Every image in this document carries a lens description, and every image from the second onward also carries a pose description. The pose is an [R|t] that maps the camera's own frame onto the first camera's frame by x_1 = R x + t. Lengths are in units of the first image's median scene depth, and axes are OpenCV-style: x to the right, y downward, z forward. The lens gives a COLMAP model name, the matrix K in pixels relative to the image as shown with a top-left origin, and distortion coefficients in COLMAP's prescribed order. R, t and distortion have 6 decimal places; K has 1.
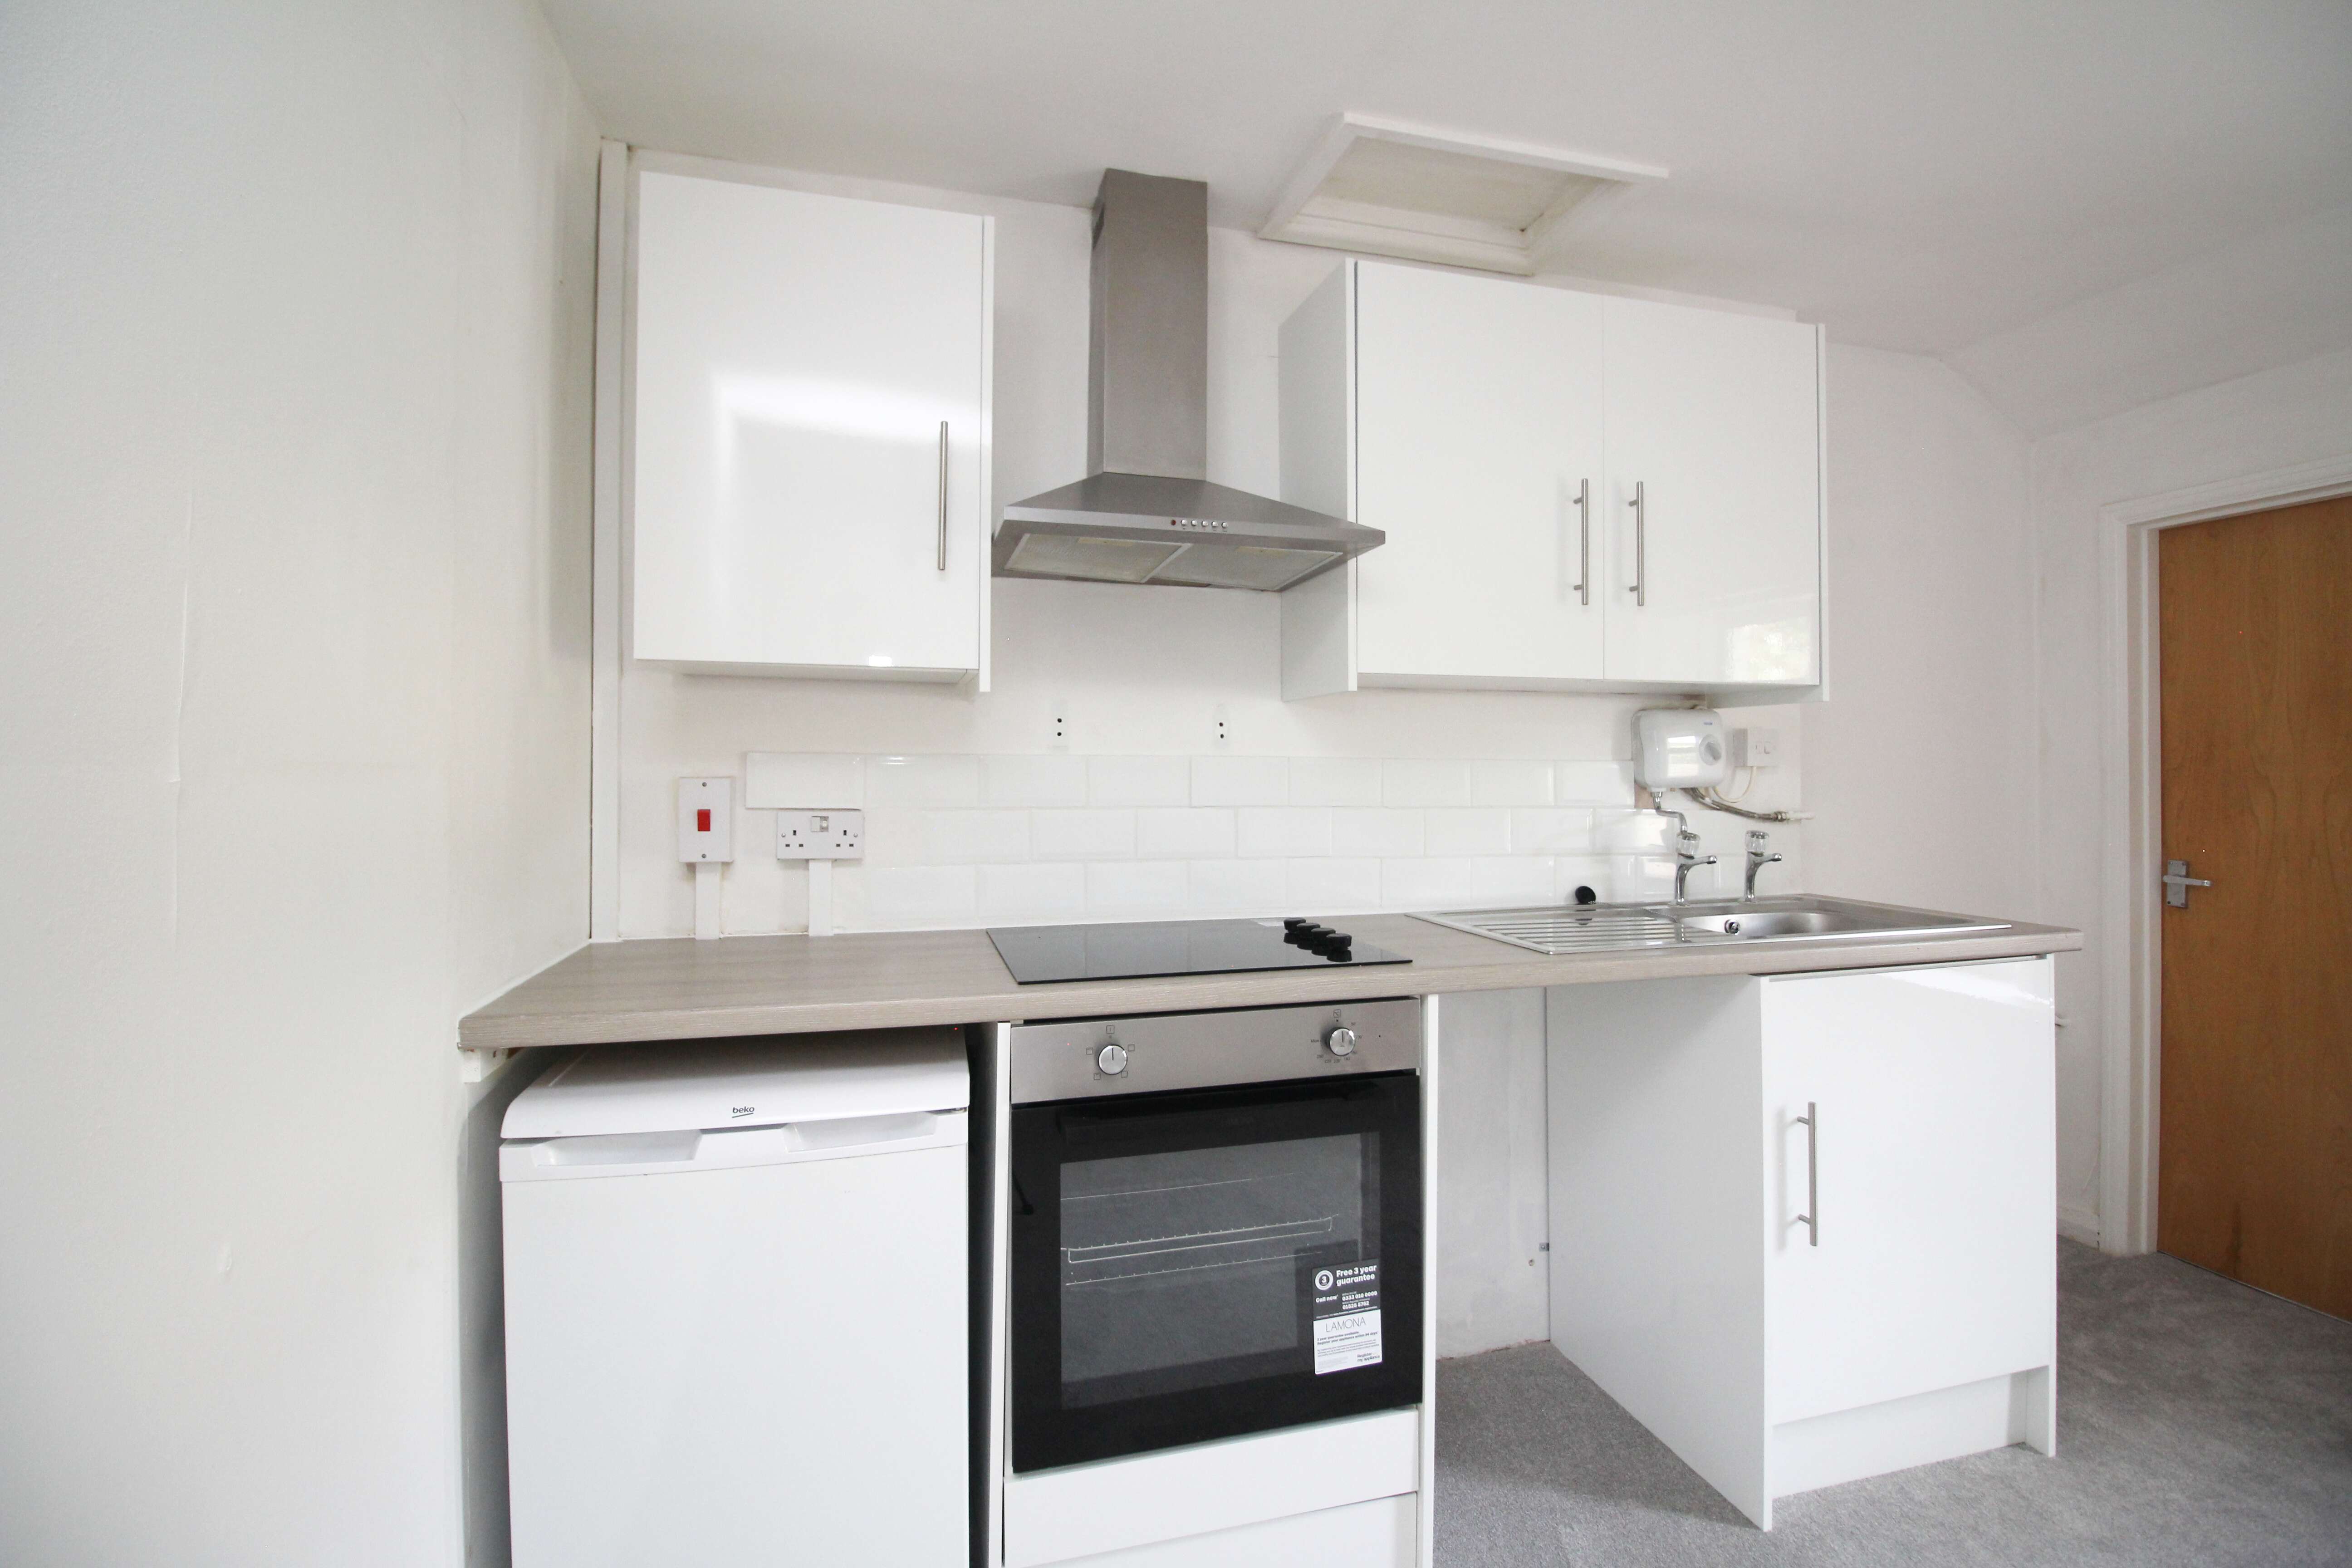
lens RADIAL K [[1079.6, 0, 1179.9], [0, 1079.6, 770.7], [0, 0, 1]] dist [-0.006054, 0.000073]
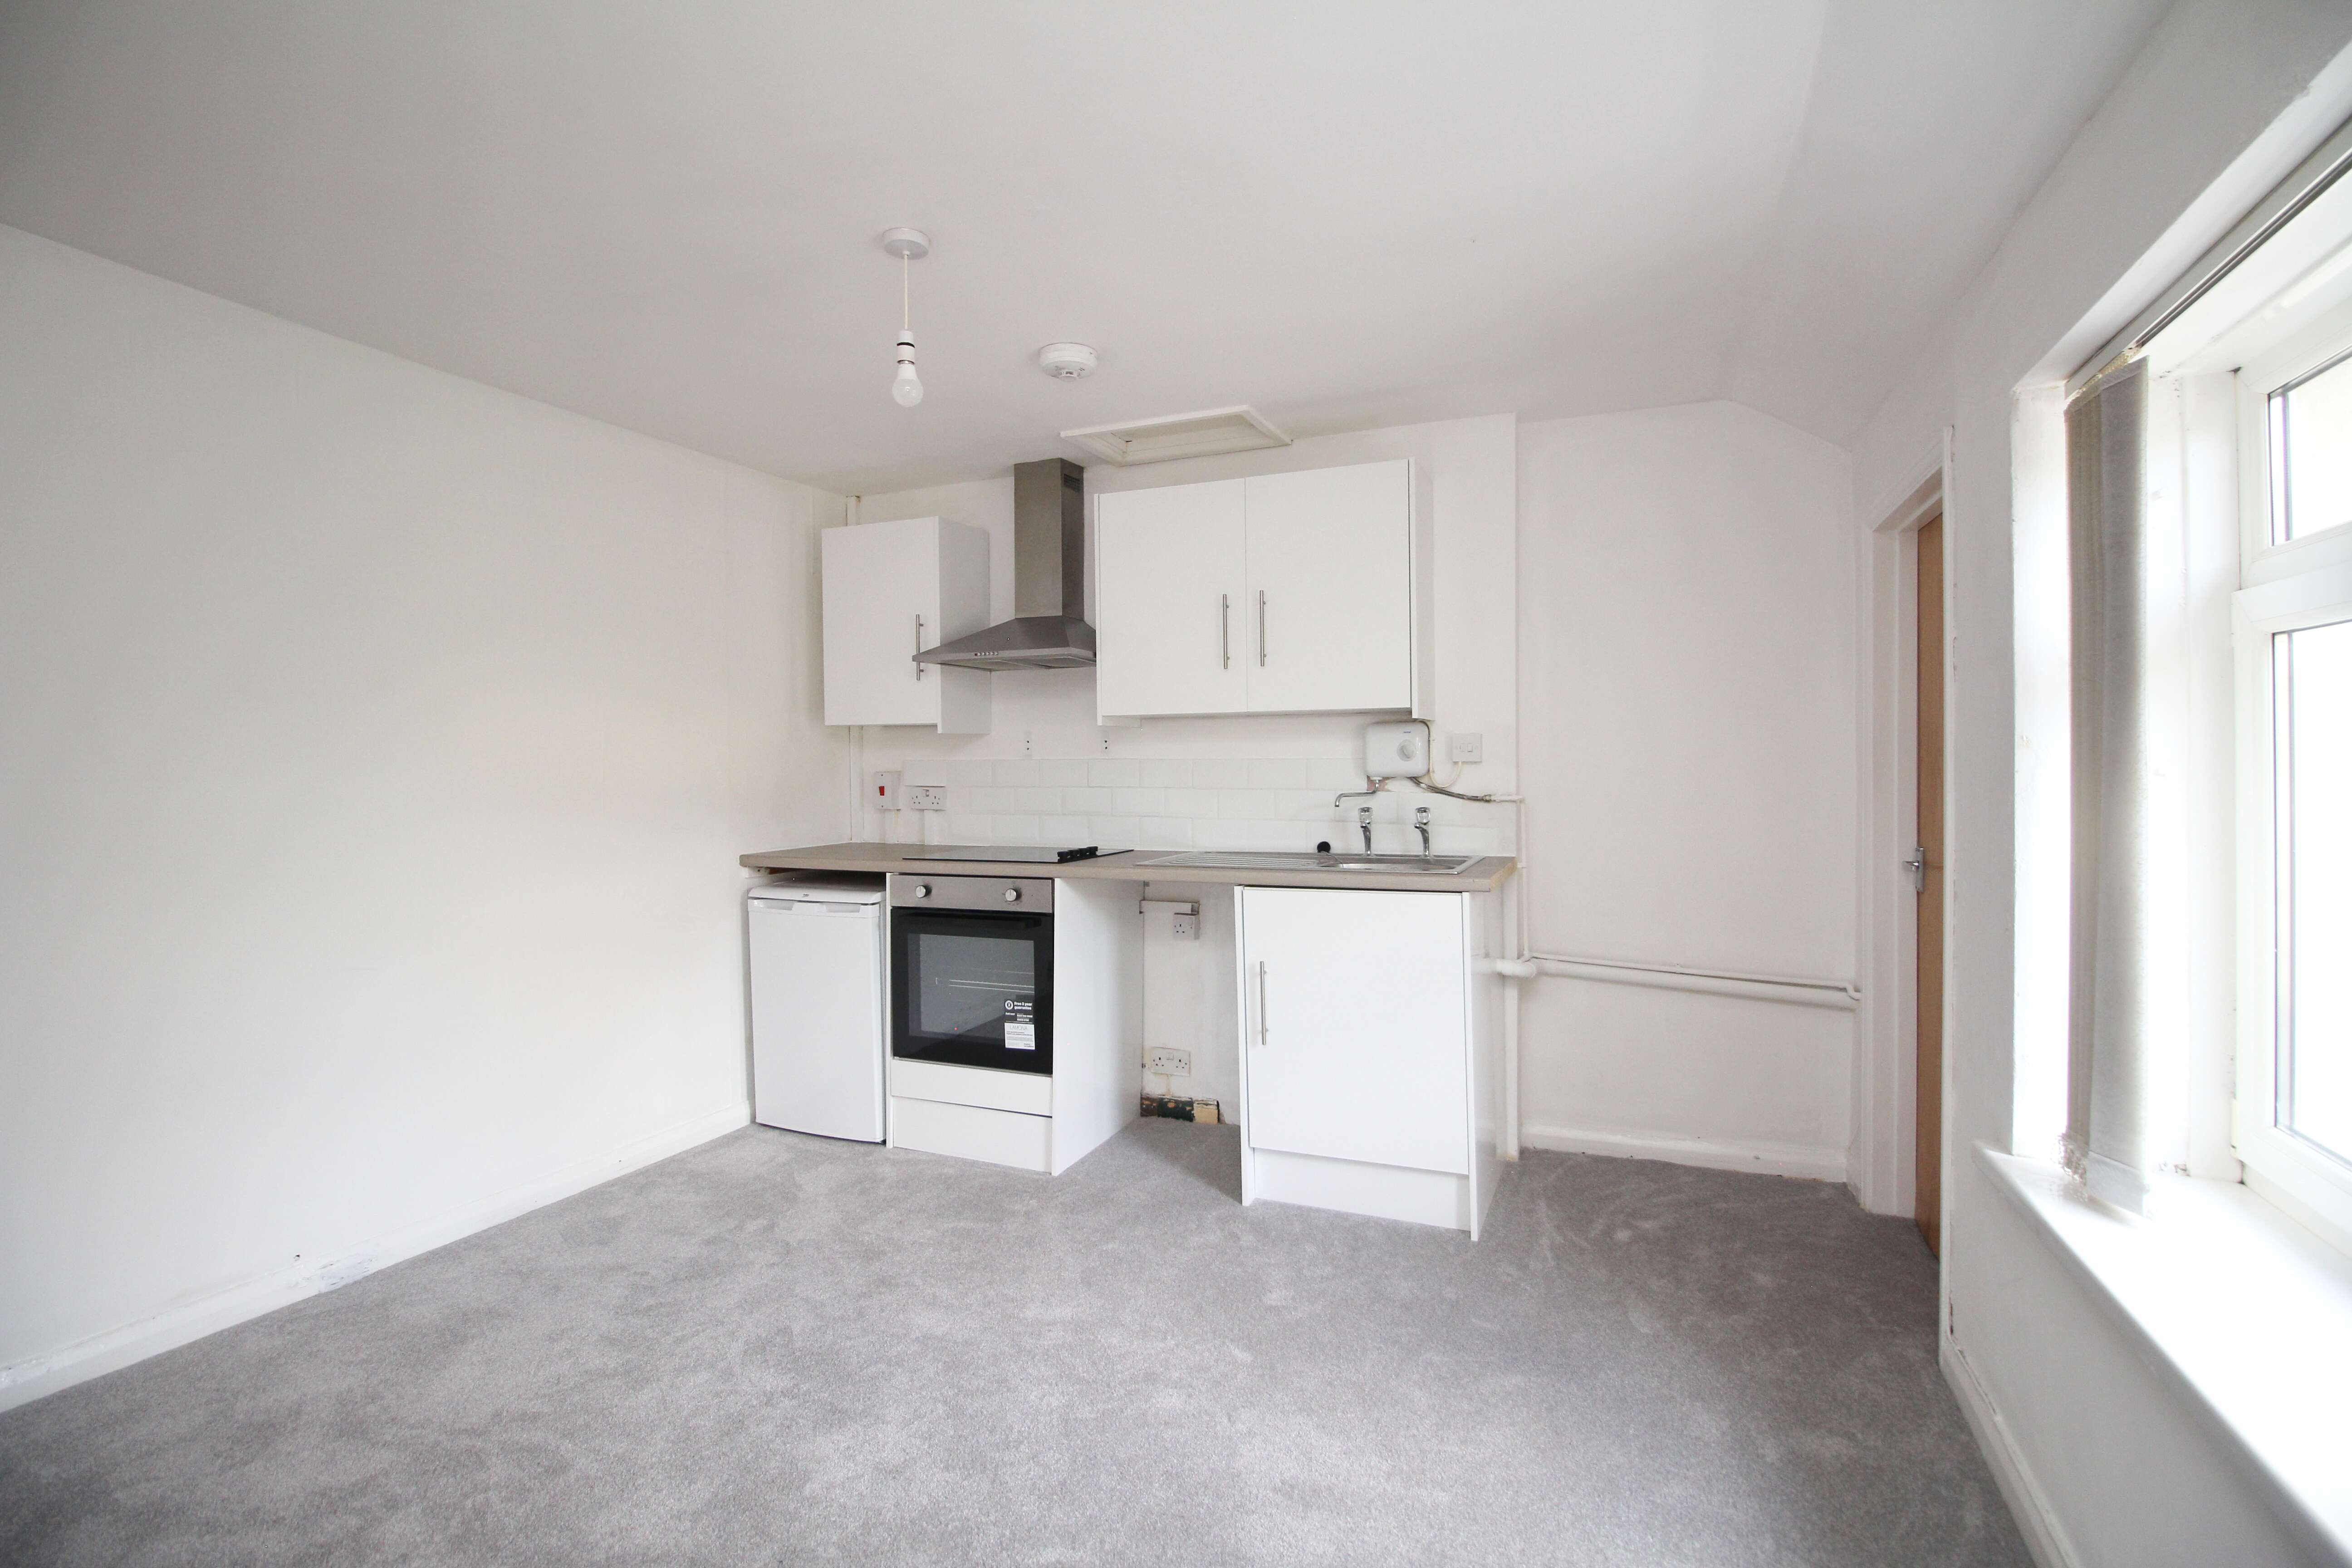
lens RADIAL K [[1079.6, 0, 1173.9], [0, 1079.6, 781.2], [0, 0, 1]] dist [-0.006054, 0.000073]
pose [[0.778979, 0.002383, -0.627045, 1.576116], [0.008388, 0.999864, 0.014220, -0.001155], [0.626993, -0.016337, 0.778853, -0.419848]]
